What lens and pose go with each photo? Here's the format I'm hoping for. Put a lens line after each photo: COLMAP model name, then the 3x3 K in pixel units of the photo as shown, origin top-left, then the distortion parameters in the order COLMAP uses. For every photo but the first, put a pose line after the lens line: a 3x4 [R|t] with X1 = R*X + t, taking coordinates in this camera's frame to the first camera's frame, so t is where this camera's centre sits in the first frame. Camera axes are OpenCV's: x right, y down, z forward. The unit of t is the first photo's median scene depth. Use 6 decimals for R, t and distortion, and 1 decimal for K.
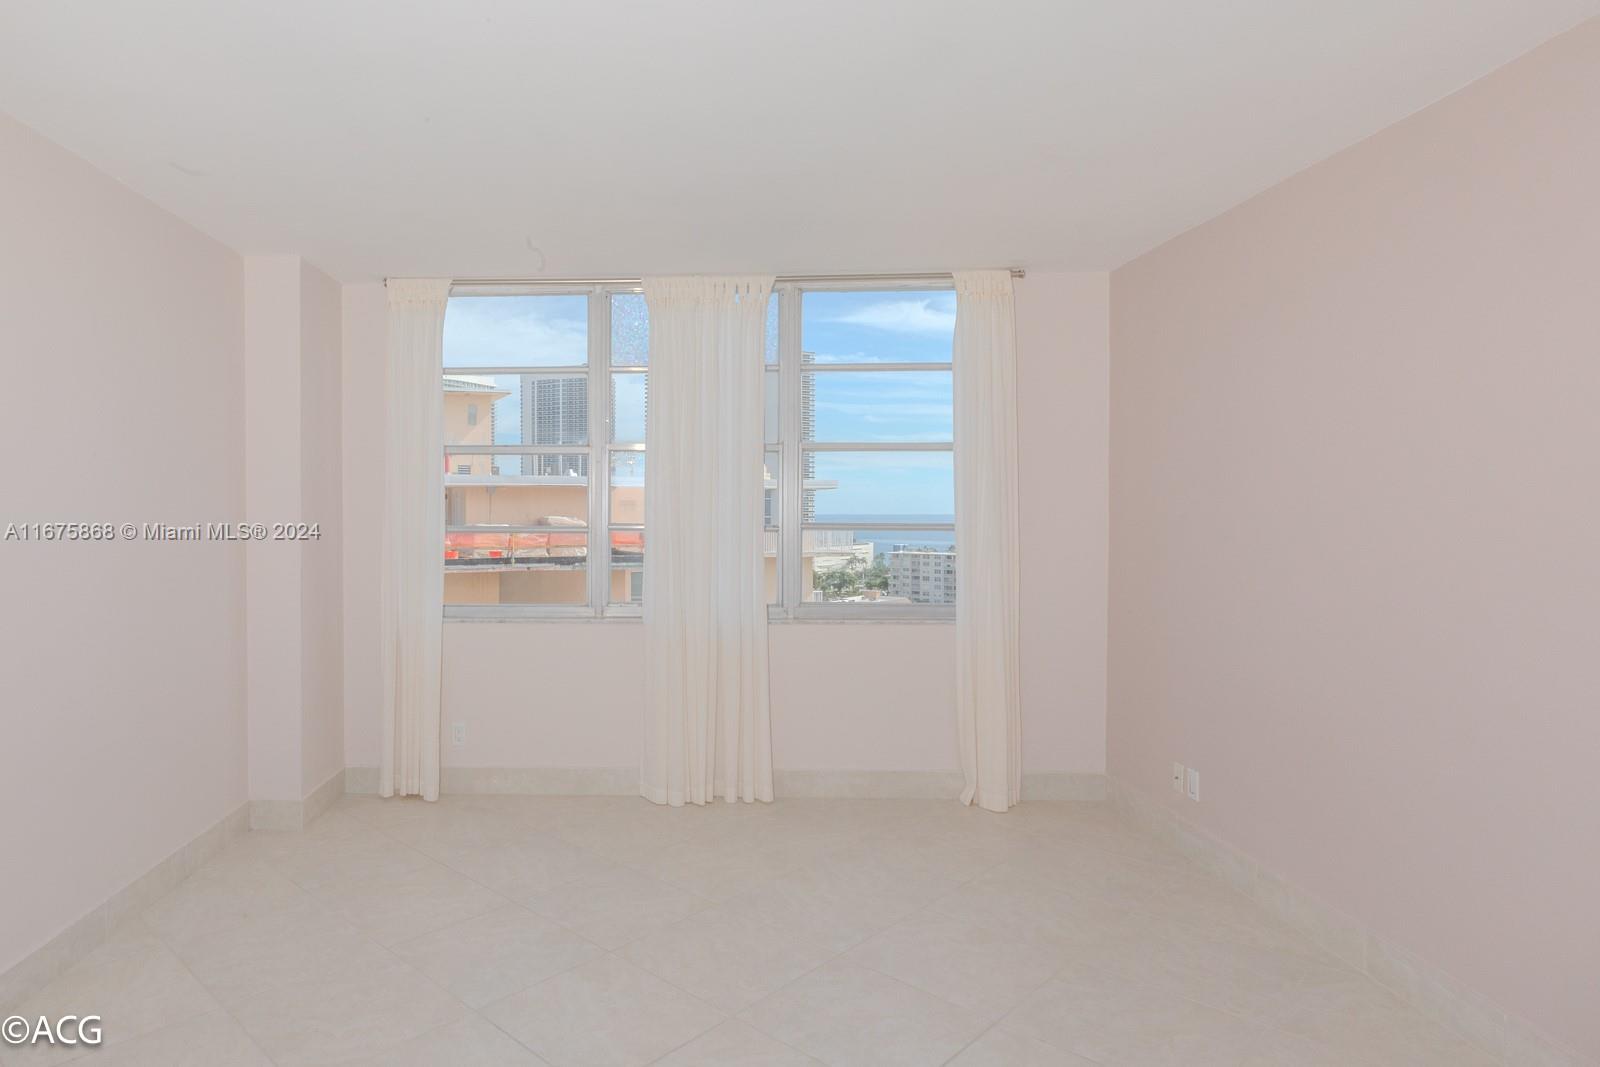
lens RADIAL K [[919.7, 0, 799.5], [0, 919.7, 526.9], [0, 0, 1]] dist [-0.005956, -0.001063]
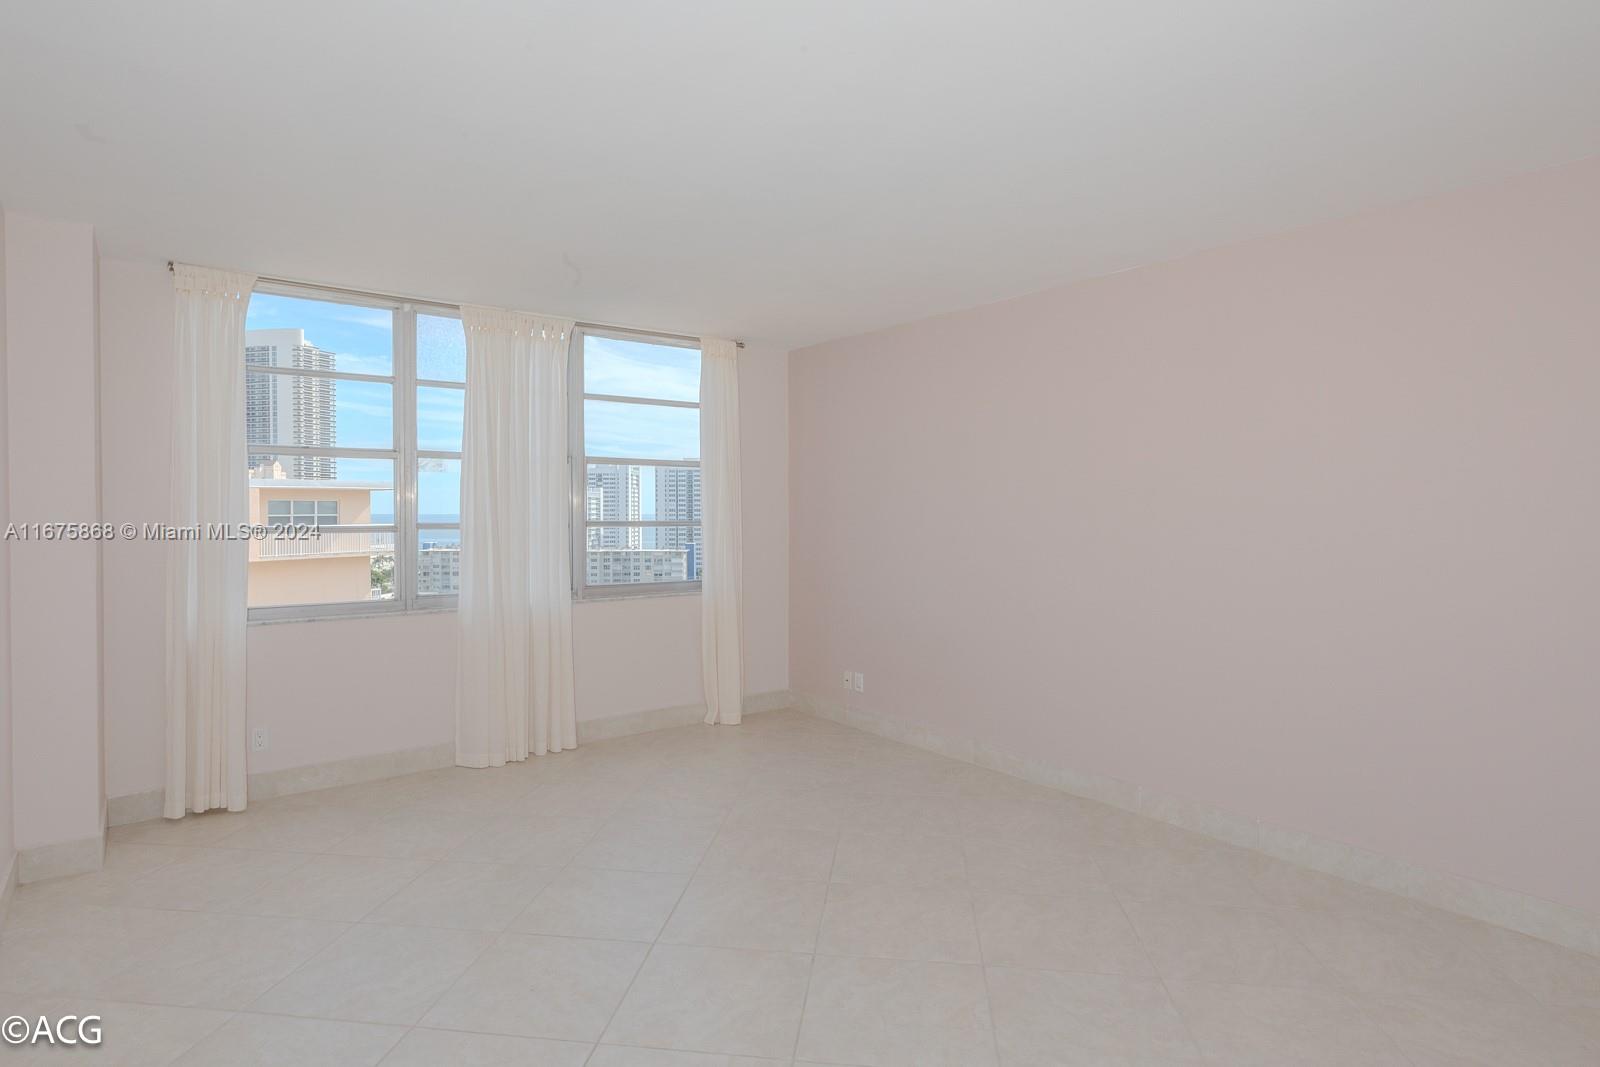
lens RADIAL K [[858.5, 0, 803.2], [0, 858.5, 520.9], [0, 0, 1]] dist [-0.011509, -0.001074]
pose [[0.764623, -0.007203, 0.644437, -0.522928], [0.010450, 0.999945, -0.001223, -0.000177], [-0.644393, 0.007670, 0.764656, -0.073257]]
